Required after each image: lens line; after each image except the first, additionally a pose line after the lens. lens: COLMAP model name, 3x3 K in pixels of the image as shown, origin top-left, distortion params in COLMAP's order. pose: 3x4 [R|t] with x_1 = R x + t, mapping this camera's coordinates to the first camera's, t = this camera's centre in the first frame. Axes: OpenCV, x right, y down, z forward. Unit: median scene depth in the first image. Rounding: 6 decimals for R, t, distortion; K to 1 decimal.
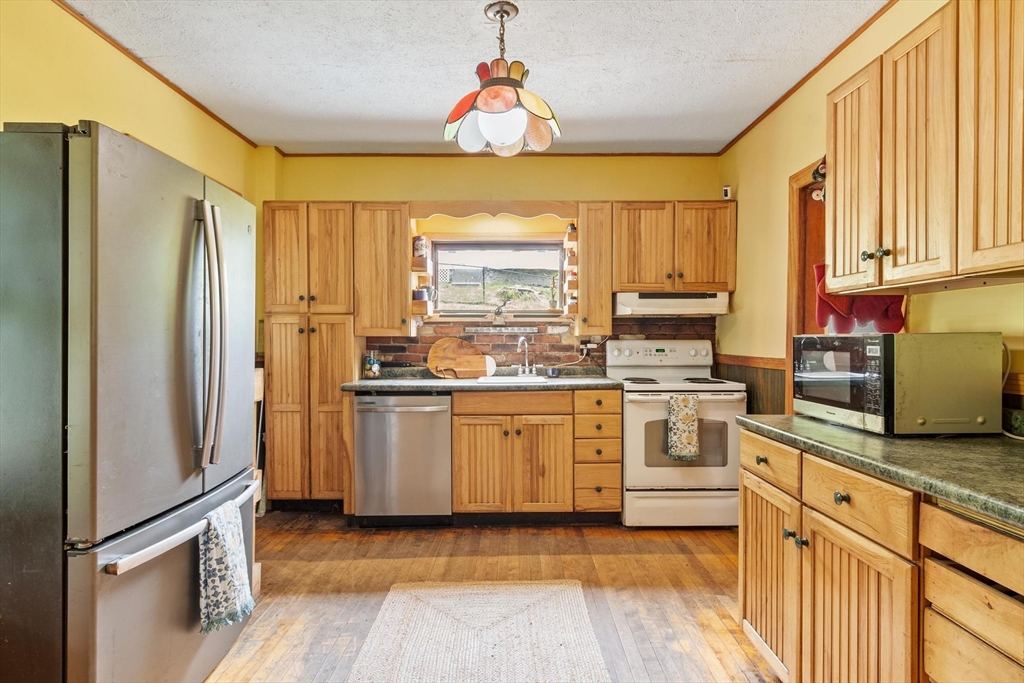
lens RADIAL K [[538.8, 0, 512.1], [0, 538.8, 344.2], [0, 0, 1]] dist [0.001733, 0.002134]
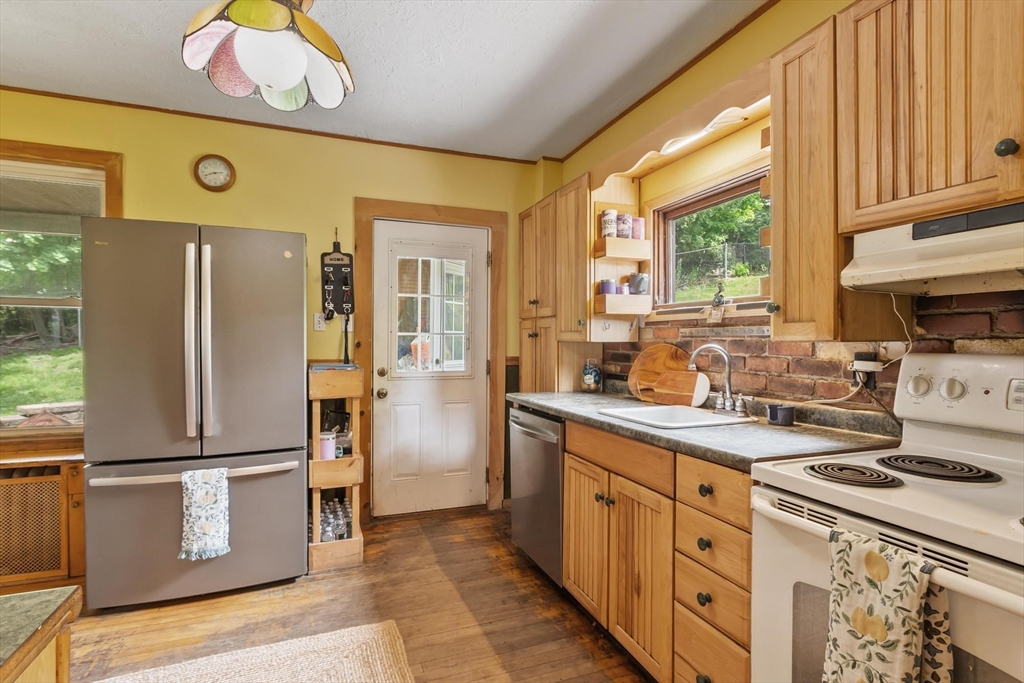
lens RADIAL K [[499.2, 0, 516.3], [0, 499.2, 342.3], [0, 0, 1]] dist [0.003875, -0.000440]
pose [[0.363948, 0.005260, -0.931405, 0.487741], [-0.014159, 0.999900, 0.000114, -0.013391], [0.931312, 0.013146, 0.363986, 0.689897]]
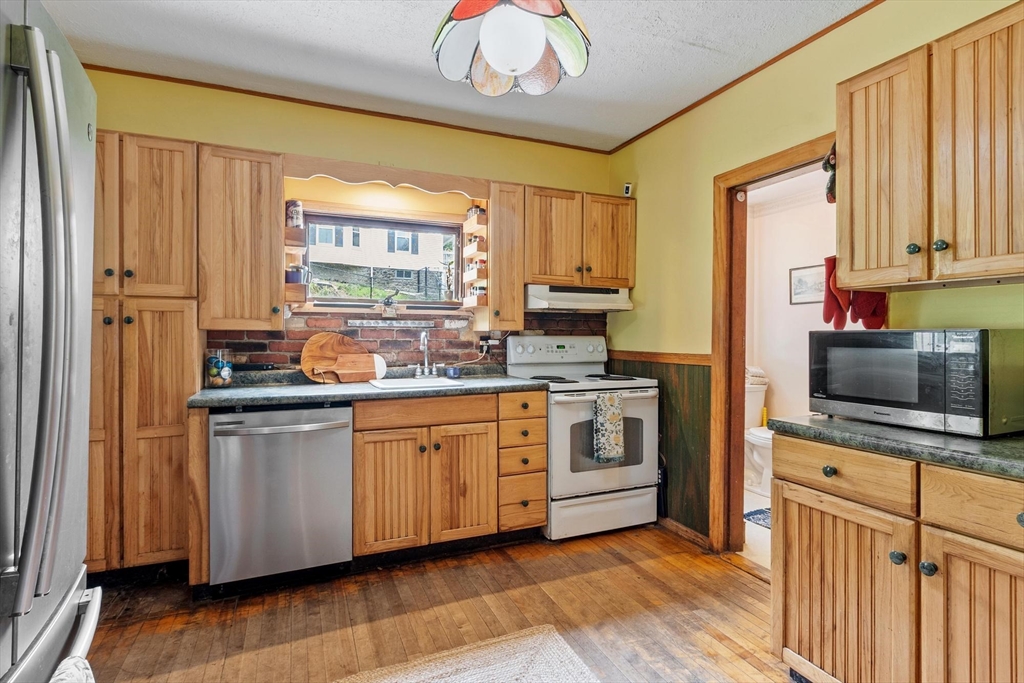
lens RADIAL K [[507.2, 0, 507.3], [0, 507.2, 334.3], [0, 0, 1]] dist [0.004367, -0.002911]
pose [[0.921202, 0.003519, 0.389069, -0.191051], [0.000844, 0.999939, -0.011043, -0.000686], [-0.389084, 0.010501, 0.921143, 0.234488]]
